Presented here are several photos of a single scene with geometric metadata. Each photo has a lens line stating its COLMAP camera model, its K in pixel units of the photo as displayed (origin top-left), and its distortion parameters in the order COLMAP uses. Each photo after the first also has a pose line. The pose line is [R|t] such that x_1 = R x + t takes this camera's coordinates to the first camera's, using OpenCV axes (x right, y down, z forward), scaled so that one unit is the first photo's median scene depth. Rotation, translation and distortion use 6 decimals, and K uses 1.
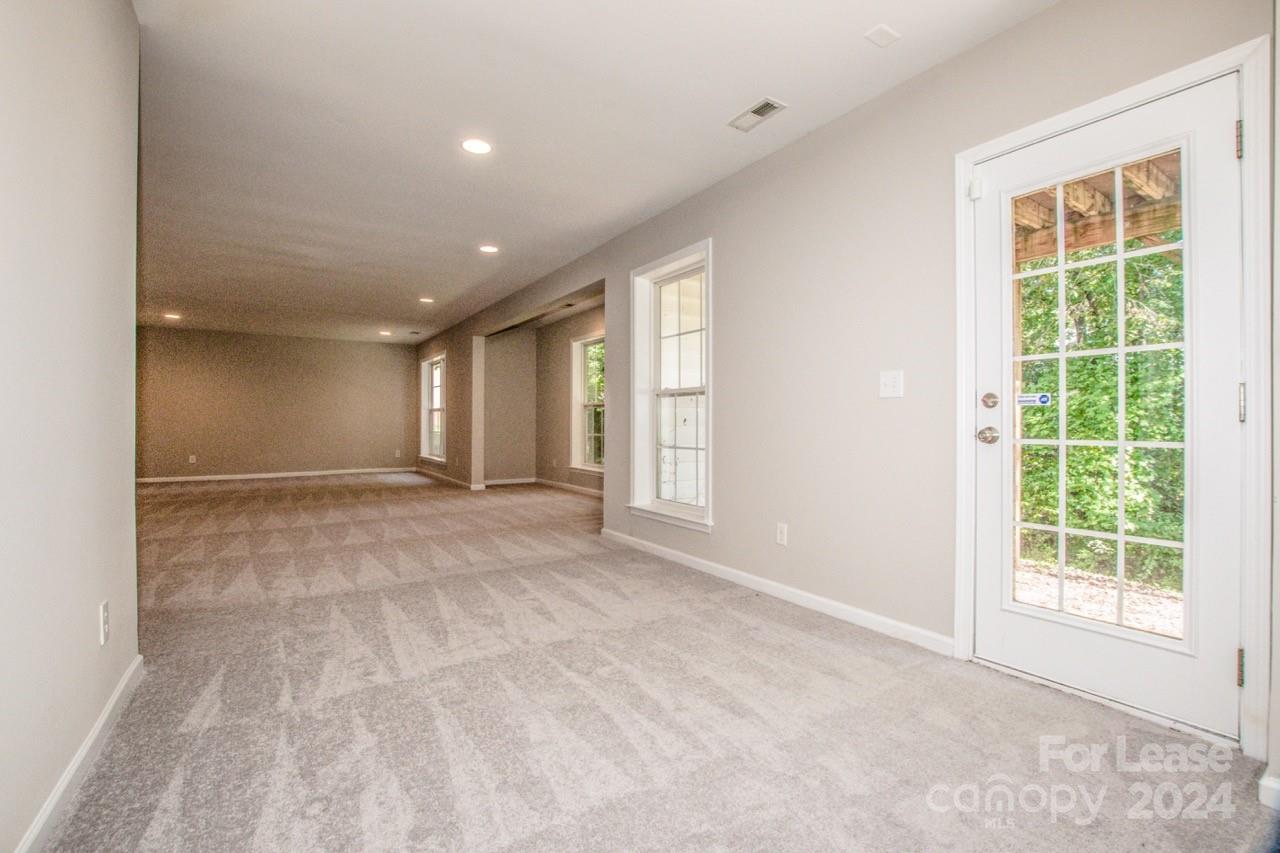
lens RADIAL K [[574.9, 0, 644.0], [0, 574.9, 426.0], [0, 0, 1]] dist [-0.026430, -0.000103]
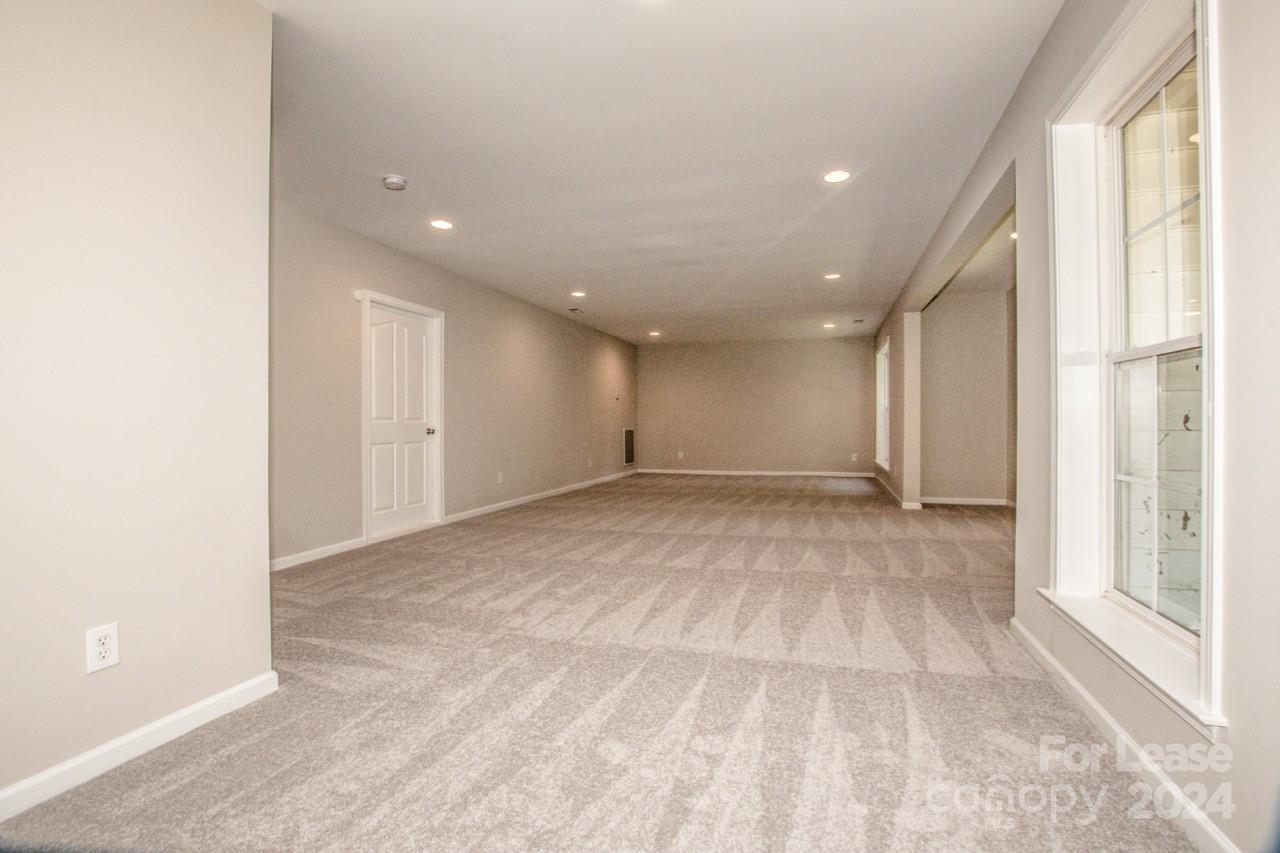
lens RADIAL K [[574.9, 0, 639.0], [0, 574.9, 420.6], [0, 0, 1]] dist [-0.026430, -0.000103]
pose [[0.650627, -0.006964, -0.759365, 0.144381], [0.000450, 0.999961, -0.008785, -0.005602], [0.759397, 0.005374, 0.650605, 0.519647]]
